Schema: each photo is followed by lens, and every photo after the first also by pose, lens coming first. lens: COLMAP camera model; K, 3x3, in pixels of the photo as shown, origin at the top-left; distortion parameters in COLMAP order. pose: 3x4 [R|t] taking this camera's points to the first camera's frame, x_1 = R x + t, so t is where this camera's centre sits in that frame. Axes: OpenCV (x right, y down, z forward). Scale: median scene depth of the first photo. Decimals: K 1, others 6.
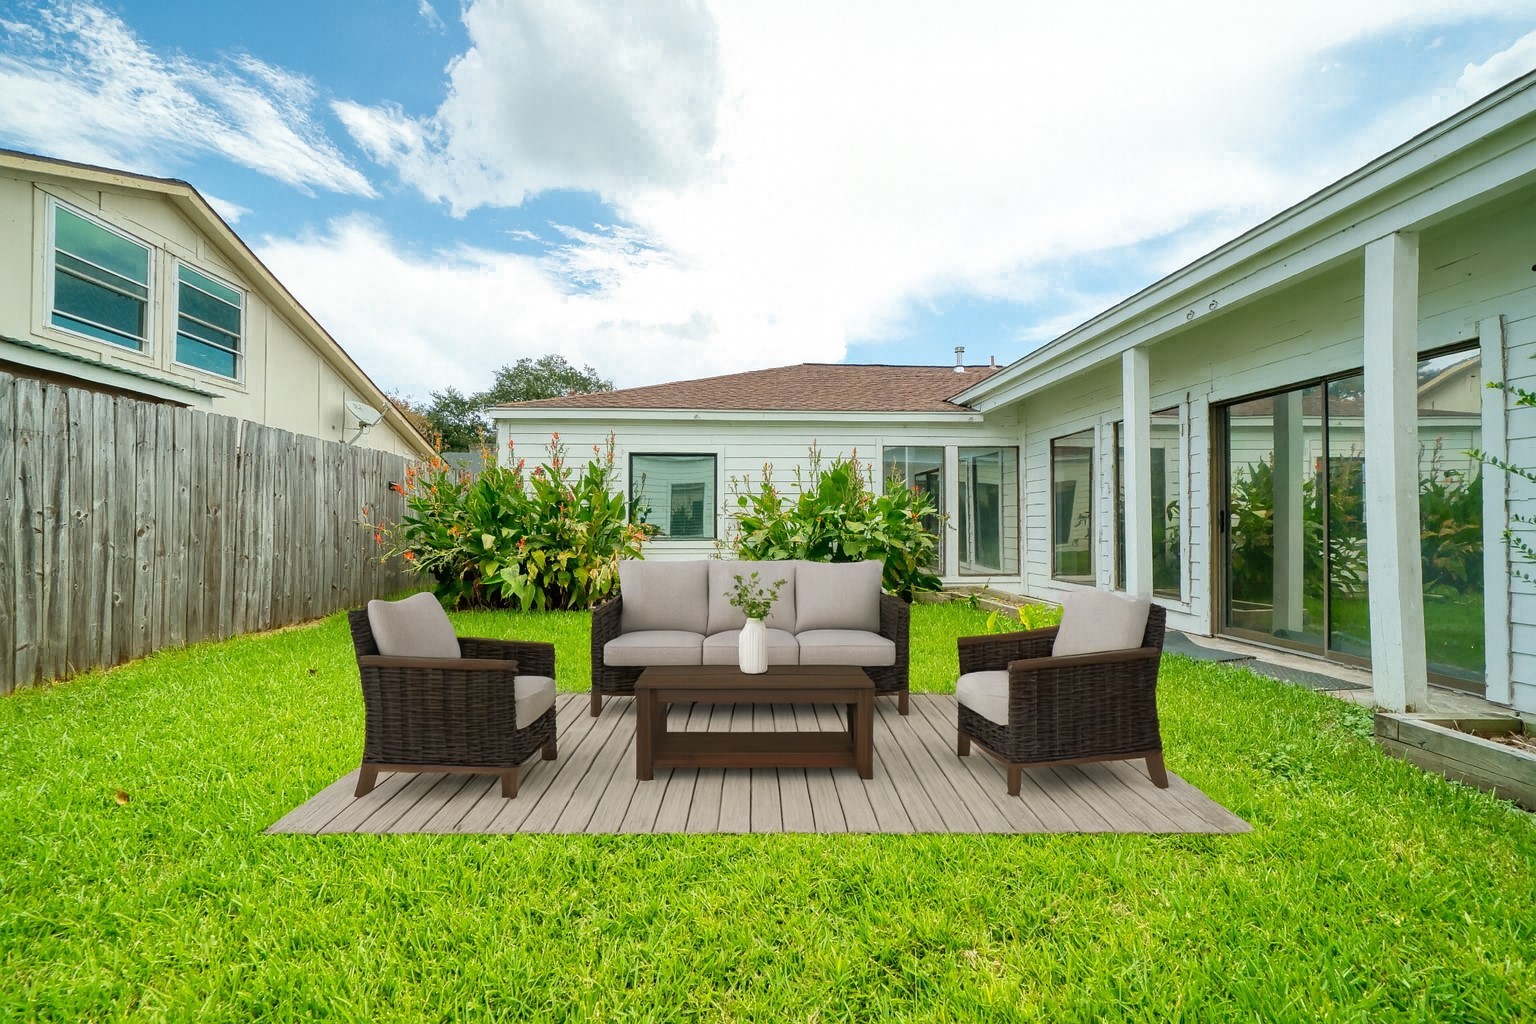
lens RADIAL K [[579.2, 0, 761.1], [0, 579.2, 512.6], [0, 0, 1]] dist [0.014328, 0.000082]
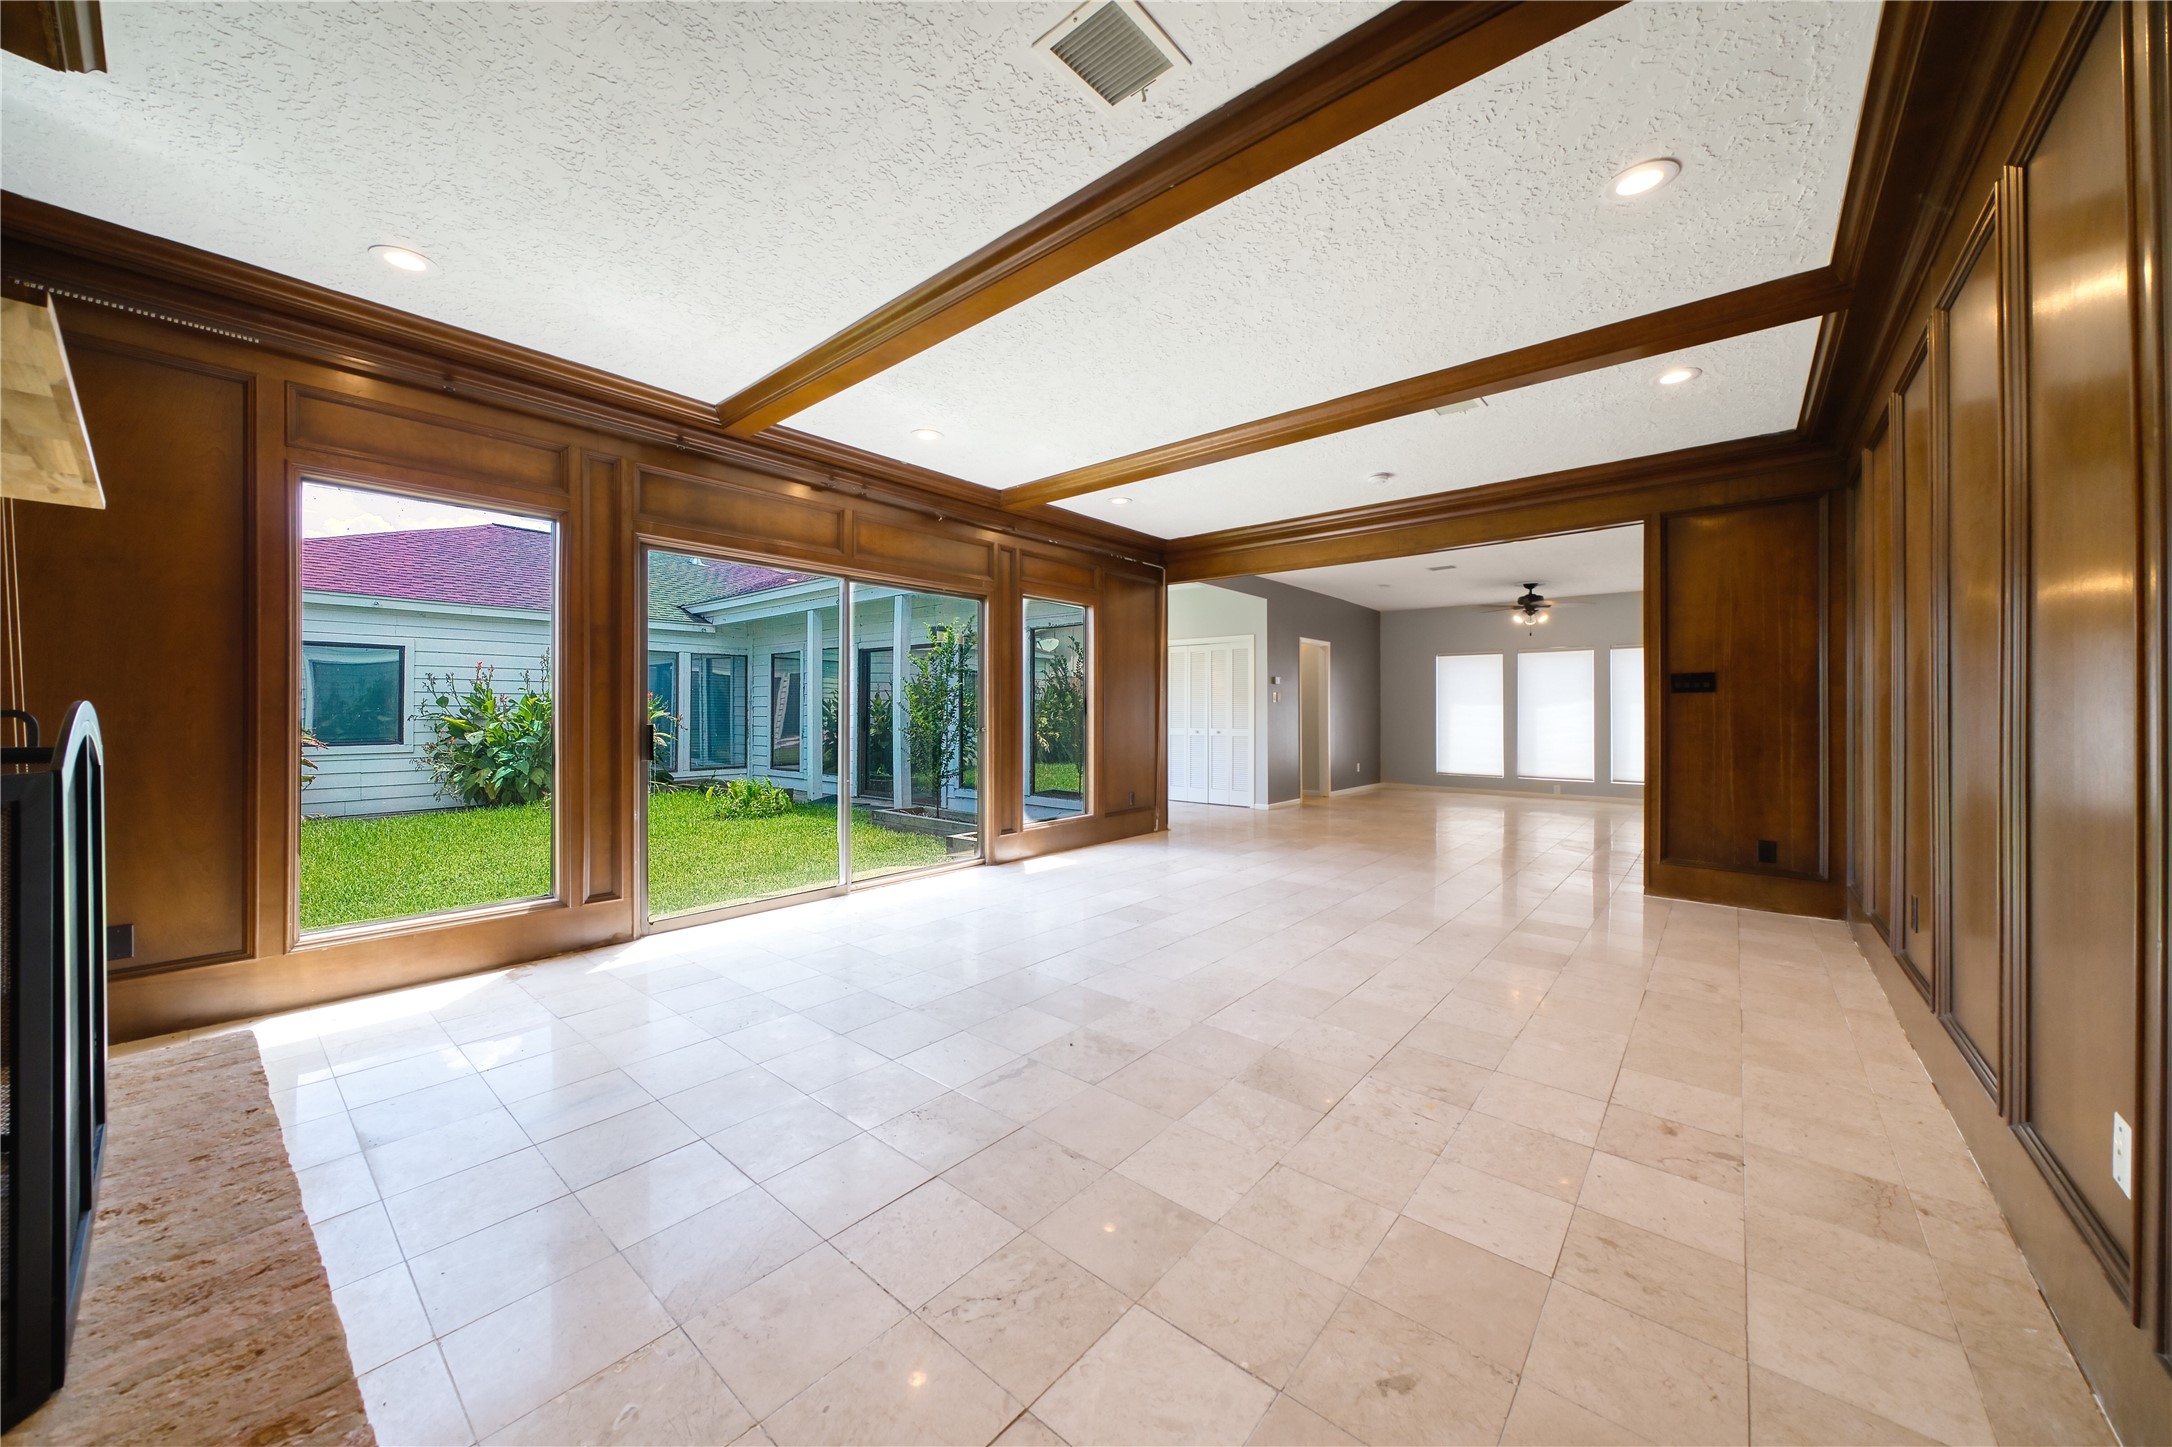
lens RADIAL K [[758.0, 0, 1079.7], [0, 758.0, 707.0], [0, 0, 1]] dist [-0.004766, 0.000188]
pose [[0.695482, 0.008379, 0.718495, -0.229119], [-0.017158, 0.999841, 0.004949, -0.040326], [-0.718339, -0.015769, 0.695514, -0.681453]]
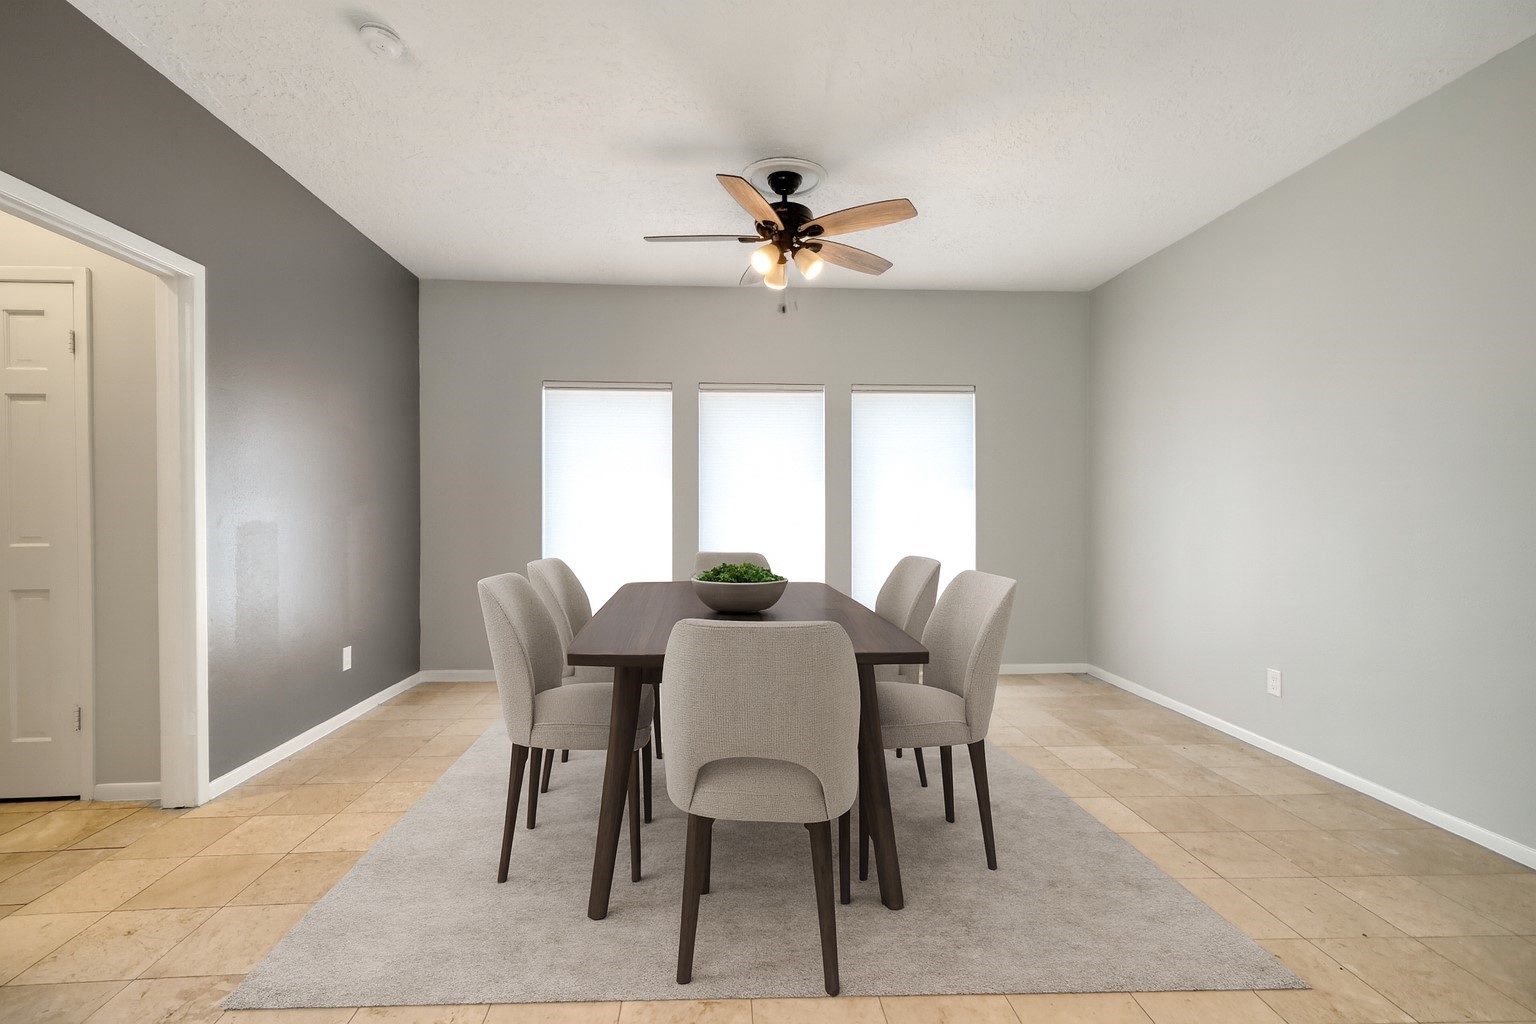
lens RADIAL K [[688.8, 0, 762.5], [0, 688.8, 512.3], [0, 0, 1]] dist [0.002260, -0.000142]
pose [[-0.041444, -0.017212, 0.998993, 0.816741], [-0.020306, 0.999660, 0.016381, -0.041318], [-0.998934, -0.019607, -0.041780, -0.285247]]
